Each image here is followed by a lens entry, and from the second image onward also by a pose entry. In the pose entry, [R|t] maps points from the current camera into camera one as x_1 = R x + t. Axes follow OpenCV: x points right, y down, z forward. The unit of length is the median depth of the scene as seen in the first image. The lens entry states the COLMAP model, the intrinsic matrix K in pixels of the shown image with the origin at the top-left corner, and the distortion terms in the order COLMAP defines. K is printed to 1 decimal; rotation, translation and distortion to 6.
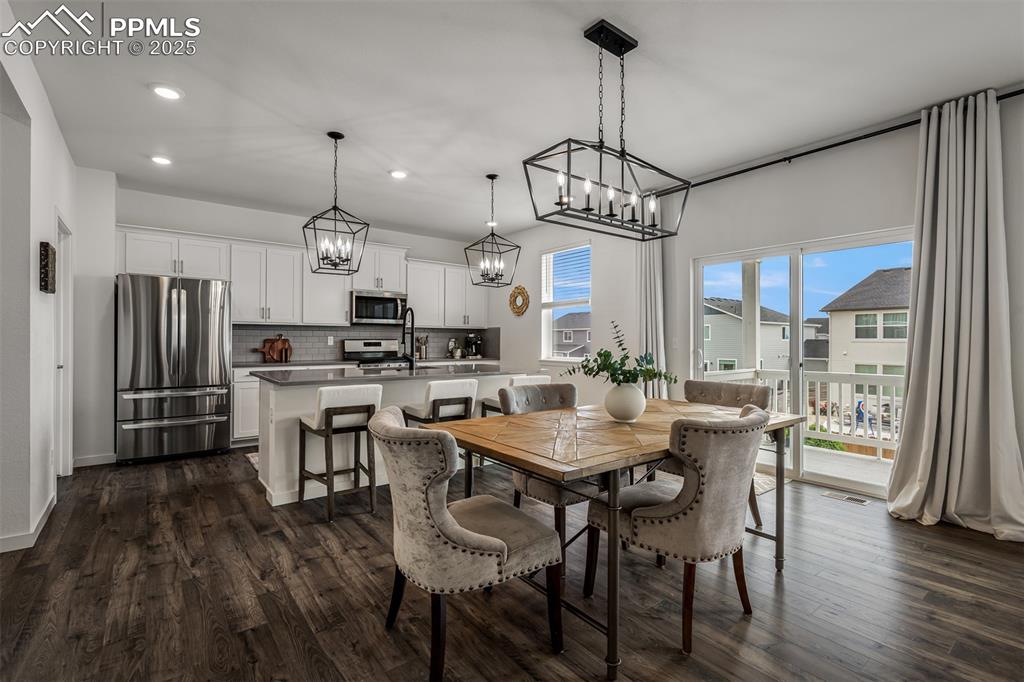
lens RADIAL K [[472.9, 0, 512.0], [0, 472.9, 341.0], [0, 0, 1]] dist [-0.000219, -0.000071]
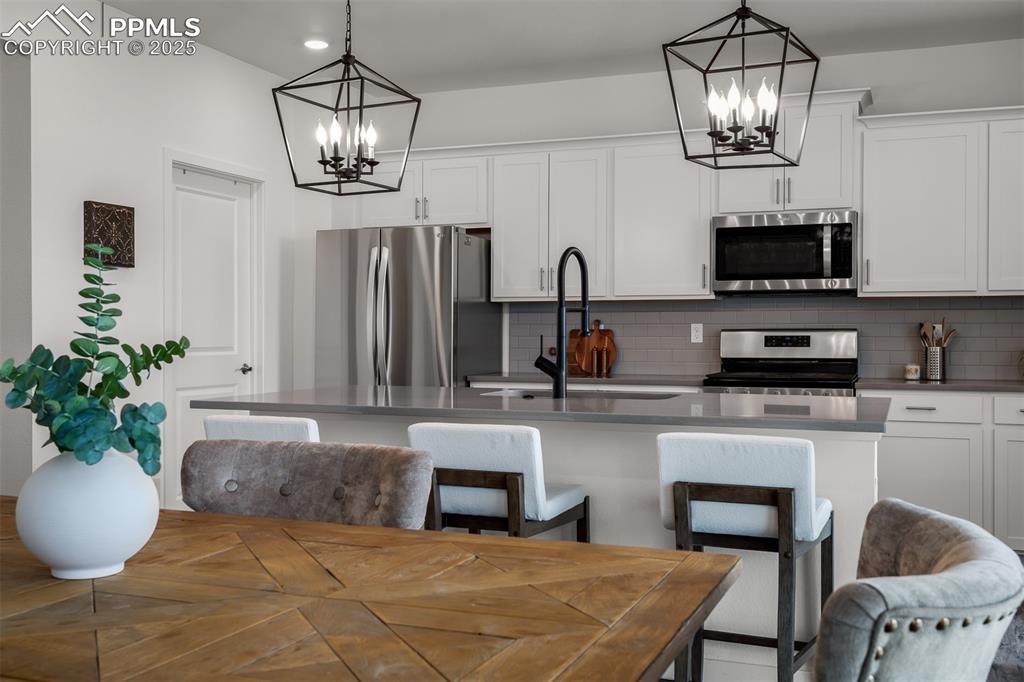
lens RADIAL K [[1021.3, 0, 512.0], [0, 1021.3, 341.0], [0, 0, 1]] dist [0.011166, 0.002329]
pose [[0.509630, 0.000750, -0.860393, 0.367115], [-0.002066, 0.999998, -0.000352, 0.007847], [0.860391, 0.001957, 0.509630, 0.350808]]
